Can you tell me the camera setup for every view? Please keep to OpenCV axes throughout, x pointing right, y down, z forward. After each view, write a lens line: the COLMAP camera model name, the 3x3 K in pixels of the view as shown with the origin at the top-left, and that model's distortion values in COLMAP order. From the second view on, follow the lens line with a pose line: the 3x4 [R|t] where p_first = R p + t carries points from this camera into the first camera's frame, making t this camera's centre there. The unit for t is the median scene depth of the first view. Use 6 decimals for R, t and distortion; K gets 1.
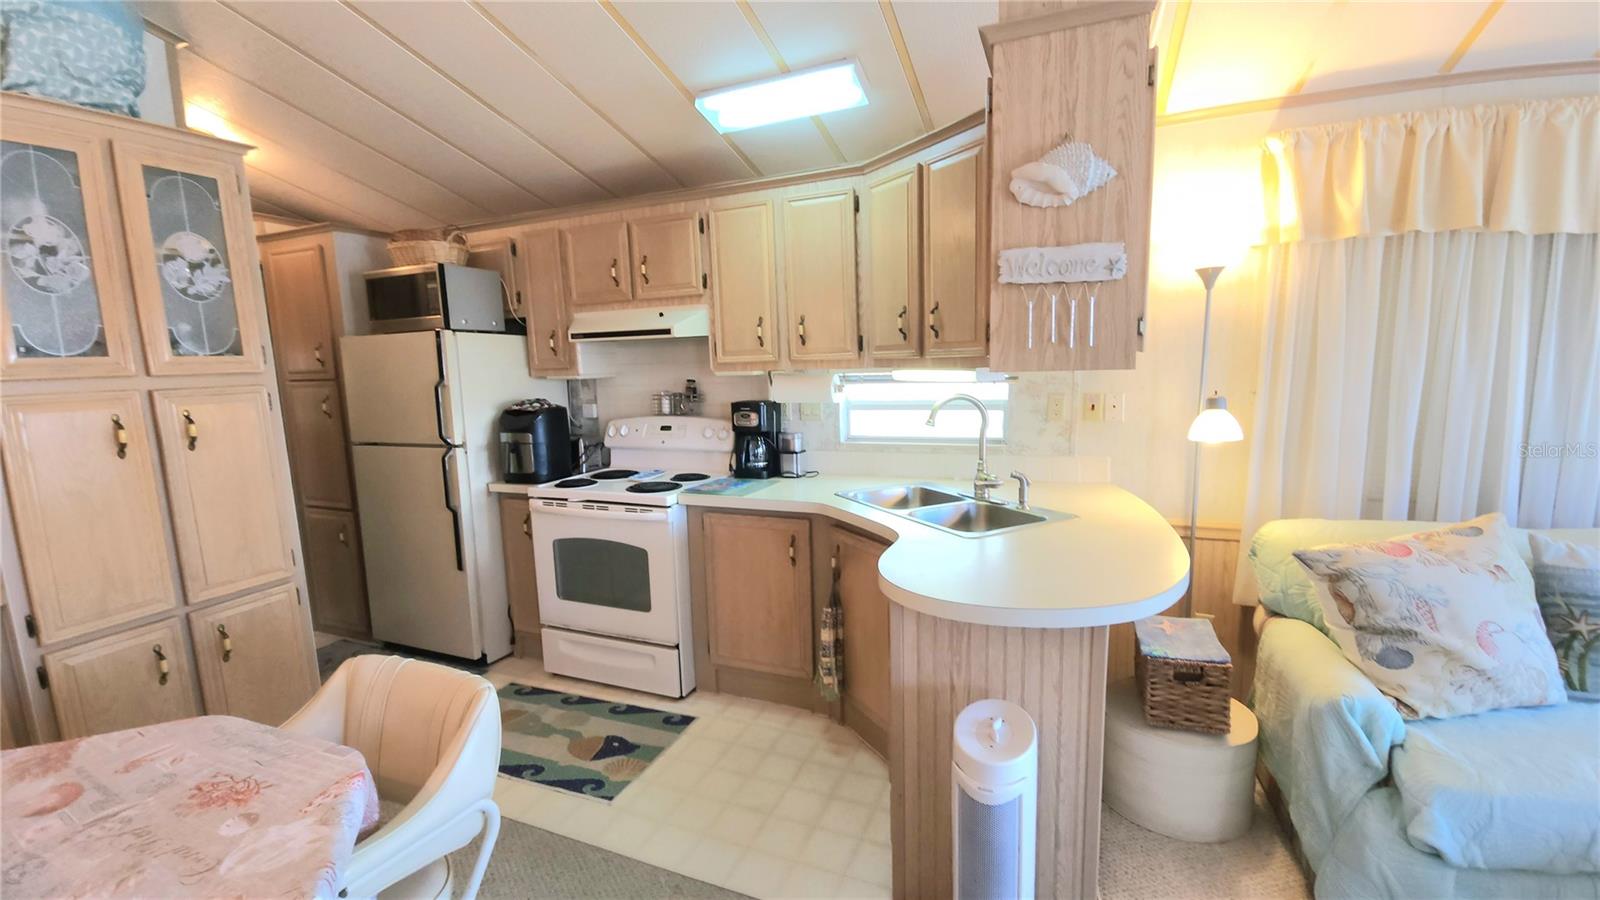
lens RADIAL K [[654.7, 0, 799.8], [0, 654.7, 454.7], [0, 0, 1]] dist [0.007801, -0.007829]
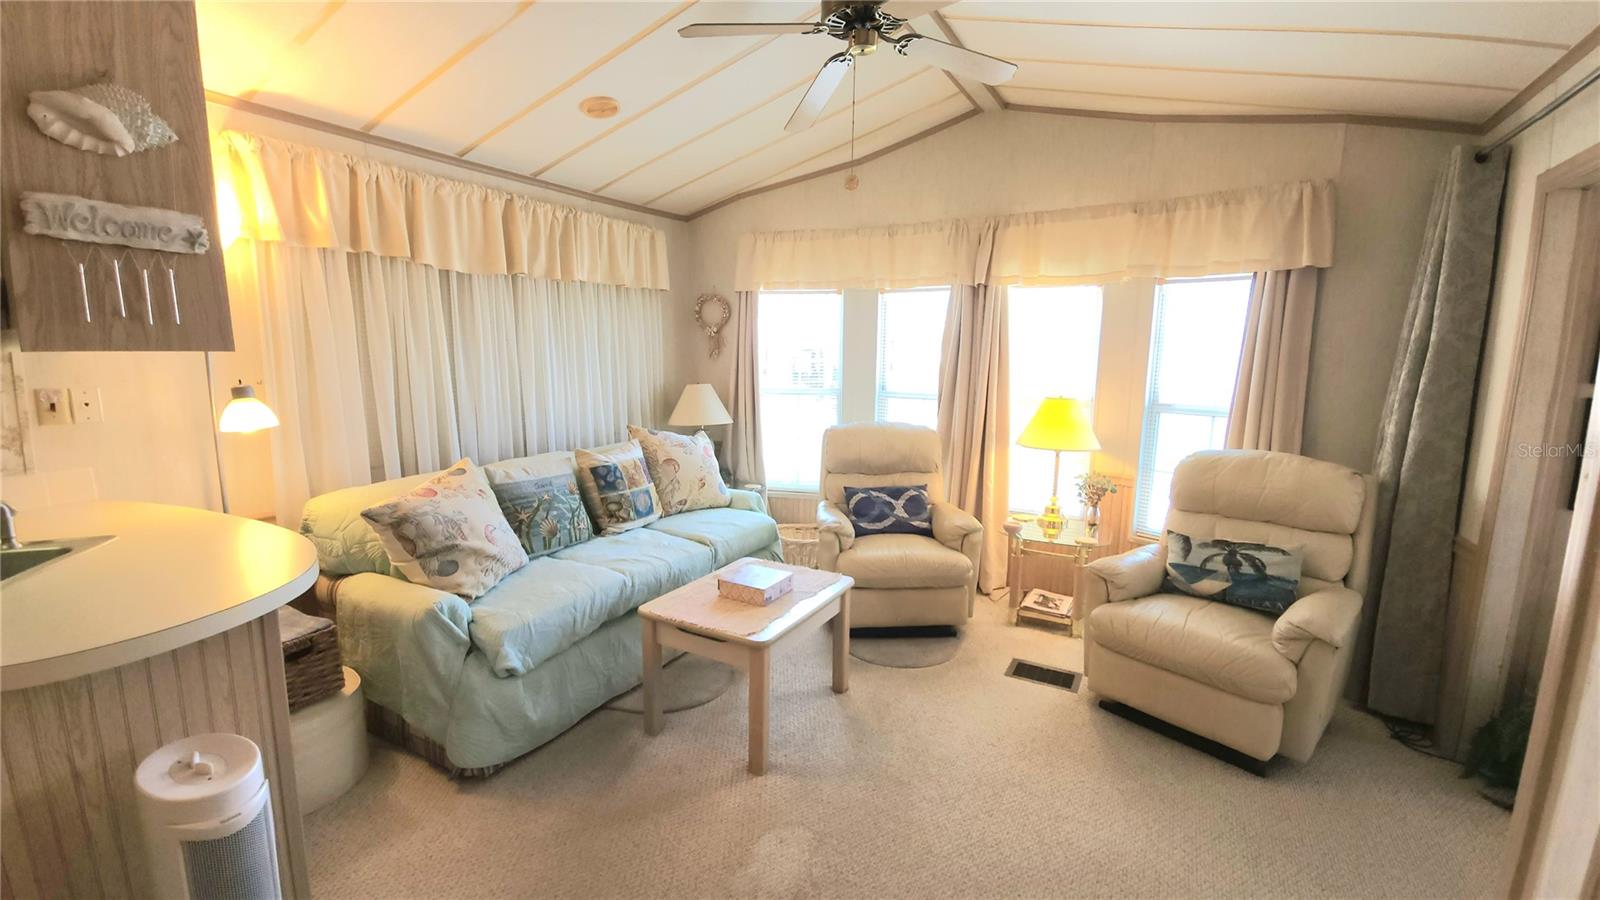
lens RADIAL K [[654.7, 0, 799.8], [0, 654.7, 456.6], [0, 0, 1]] dist [0.007801, -0.007829]
pose [[0.131960, -0.126540, 0.983145, -0.252864], [0.128743, 0.985605, 0.109576, 0.018000], [-0.982859, 0.112114, 0.146352, 0.033583]]
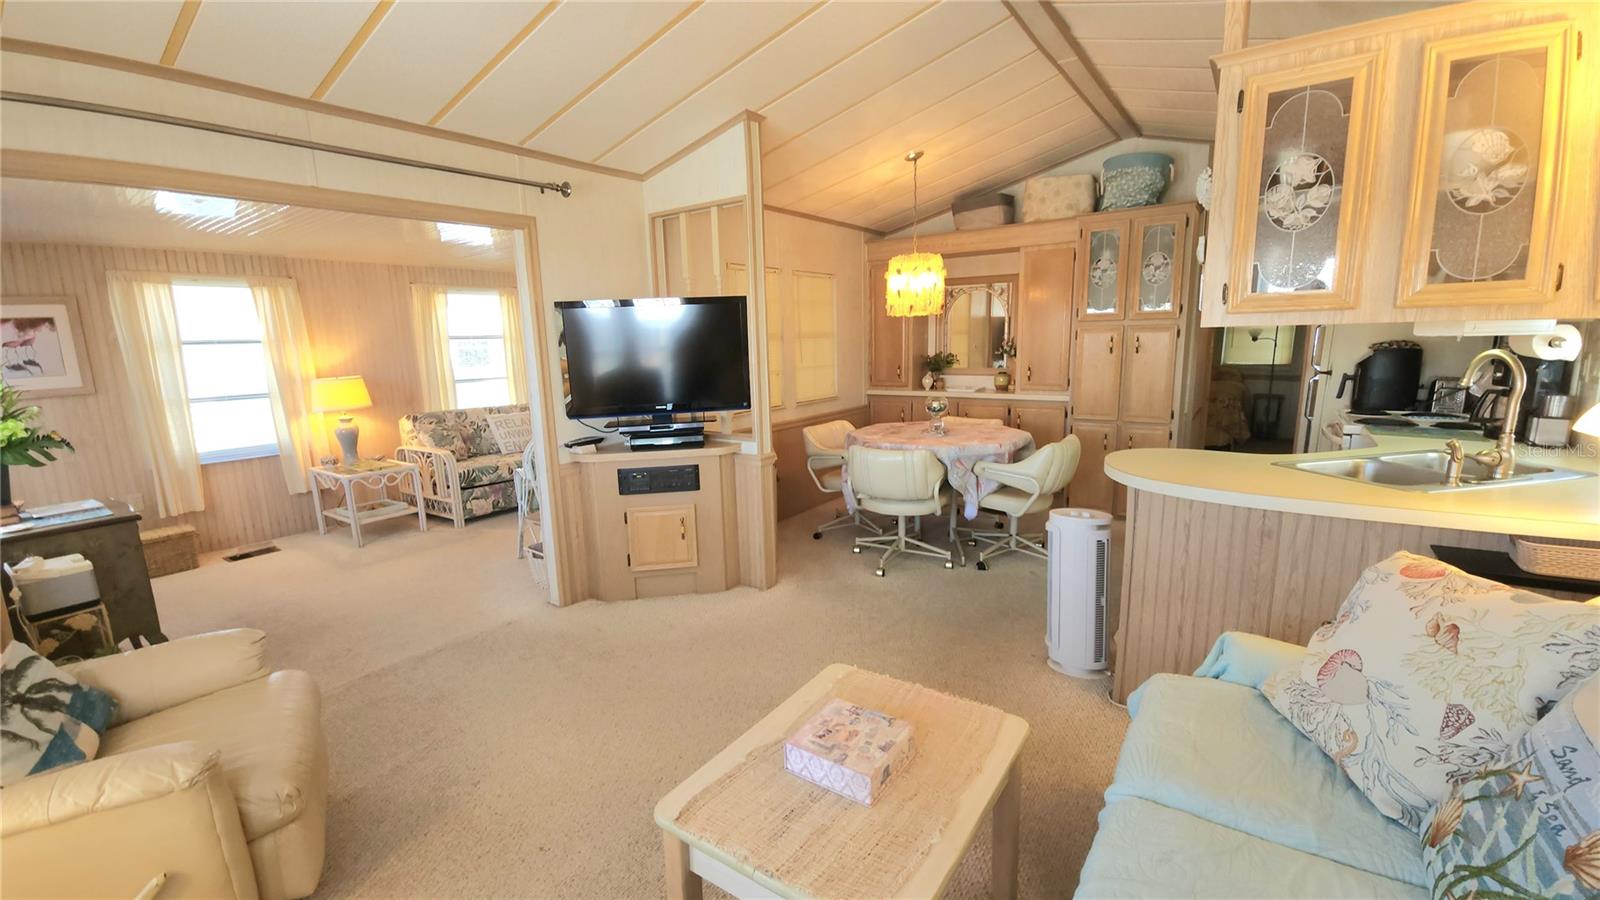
lens RADIAL K [[654.7, 0, 799.2], [0, 654.7, 454.6], [0, 0, 1]] dist [0.007801, -0.007829]
pose [[-0.215267, 0.210343, -0.953633, 1.464298], [-0.108586, 0.965316, 0.237432, -0.076493], [0.970499, 0.154662, -0.184961, 0.337102]]
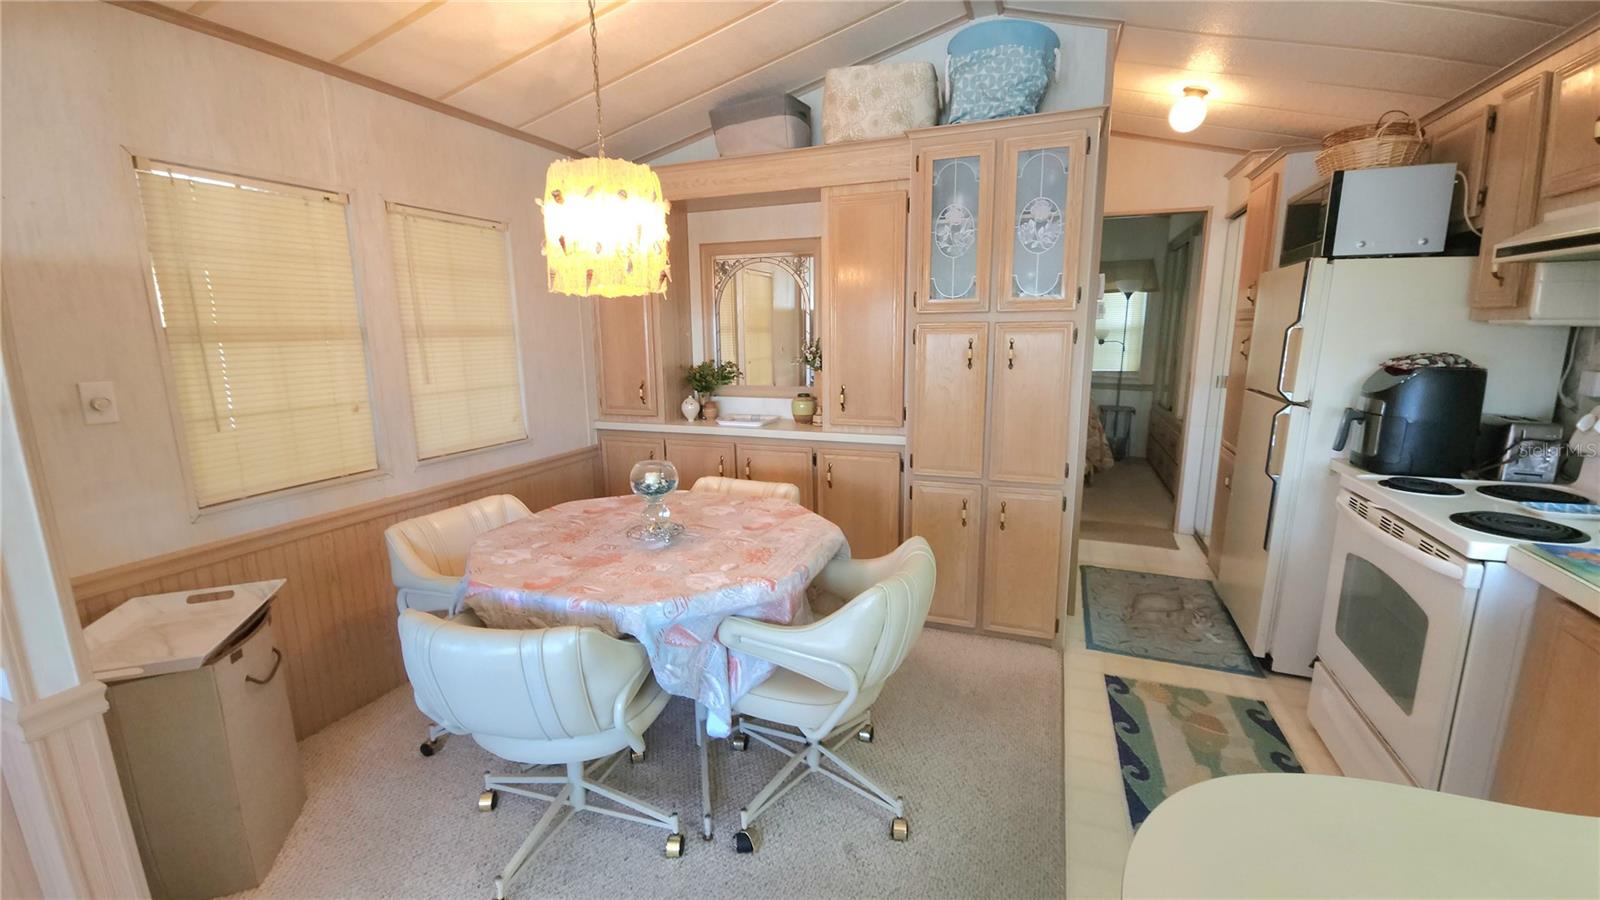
lens RADIAL K [[654.7, 0, 800.1], [0, 654.7, 456.4], [0, 0, 1]] dist [0.007801, -0.007829]
pose [[0.026792, 0.220816, -0.974947, 0.384941], [-0.131446, 0.967607, 0.215541, -0.063025], [0.990961, 0.122378, 0.054950, 0.505296]]
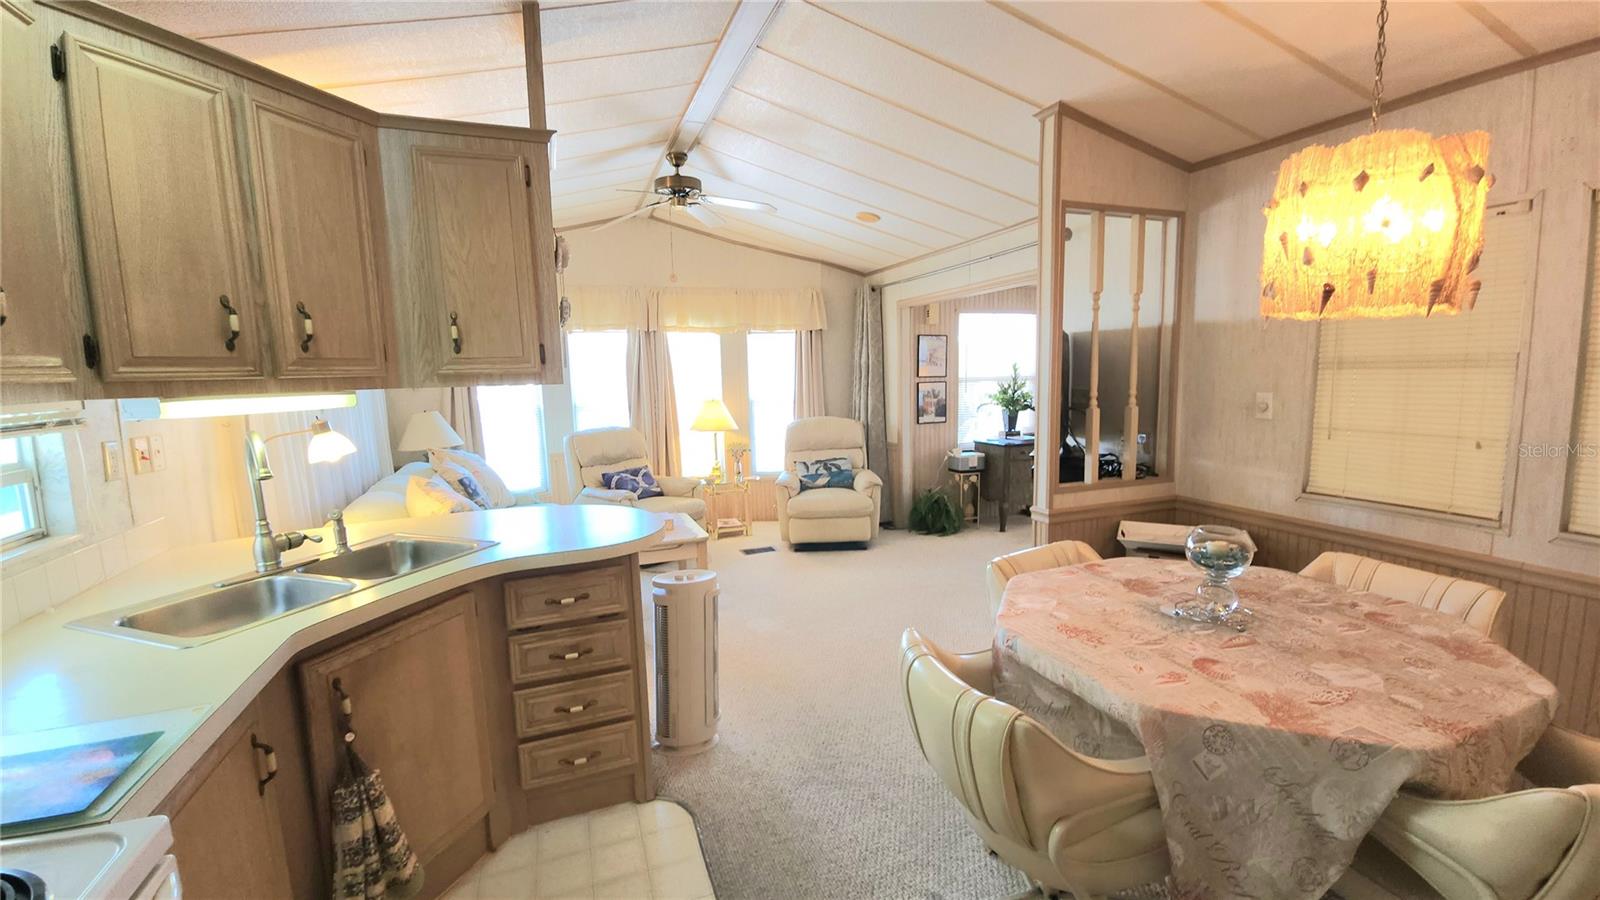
lens RADIAL K [[654.7, 0, 800.5], [0, 654.7, 453.9], [0, 0, 1]] dist [0.007801, -0.007829]
pose [[-0.686385, -0.045349, 0.725824, -0.772777], [0.148989, 0.968116, 0.201381, -0.141845], [-0.711813, 0.246365, -0.657743, 1.200630]]
